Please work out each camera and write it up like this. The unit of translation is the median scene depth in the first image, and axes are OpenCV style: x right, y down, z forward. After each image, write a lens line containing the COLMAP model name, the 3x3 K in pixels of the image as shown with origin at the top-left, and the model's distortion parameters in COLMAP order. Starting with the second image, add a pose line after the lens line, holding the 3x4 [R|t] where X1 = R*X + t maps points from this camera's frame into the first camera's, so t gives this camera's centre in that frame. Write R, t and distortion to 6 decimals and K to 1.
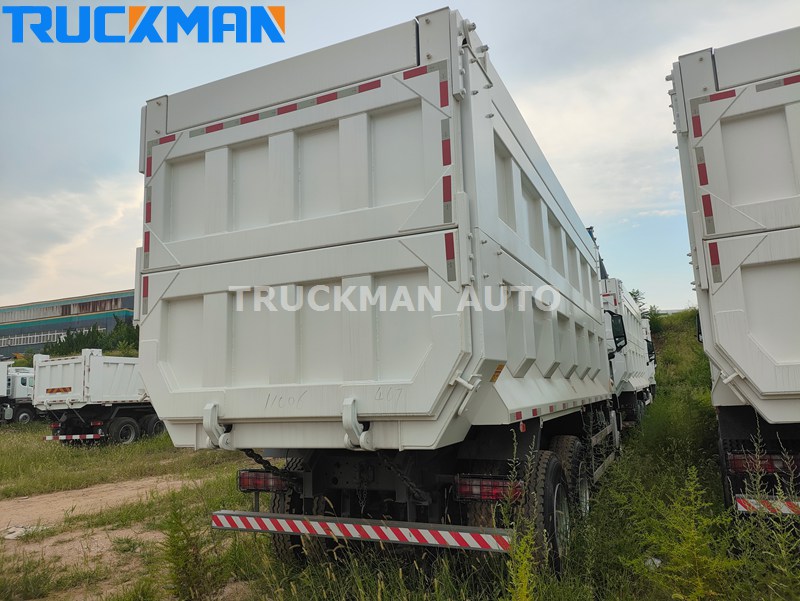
lens RADIAL K [[599.1, 0, 413.1], [0, 599.1, 298.4], [0, 0, 1]] dist [0.005626, 0.000734]
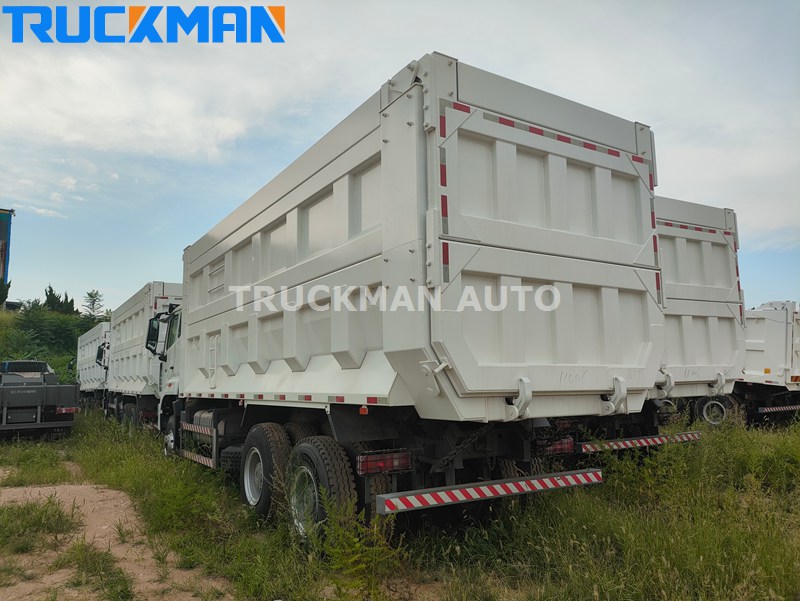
lens RADIAL K [[603.4, 0, 398.8], [0, 603.4, 308.8], [0, 0, 1]] dist [0.006524, -0.146258]
pose [[0.560234, 0.131303, 0.817862, -1.359509], [-0.129668, 0.989086, -0.069969, 0.155267], [-0.818122, -0.066852, 0.571145, 0.555998]]
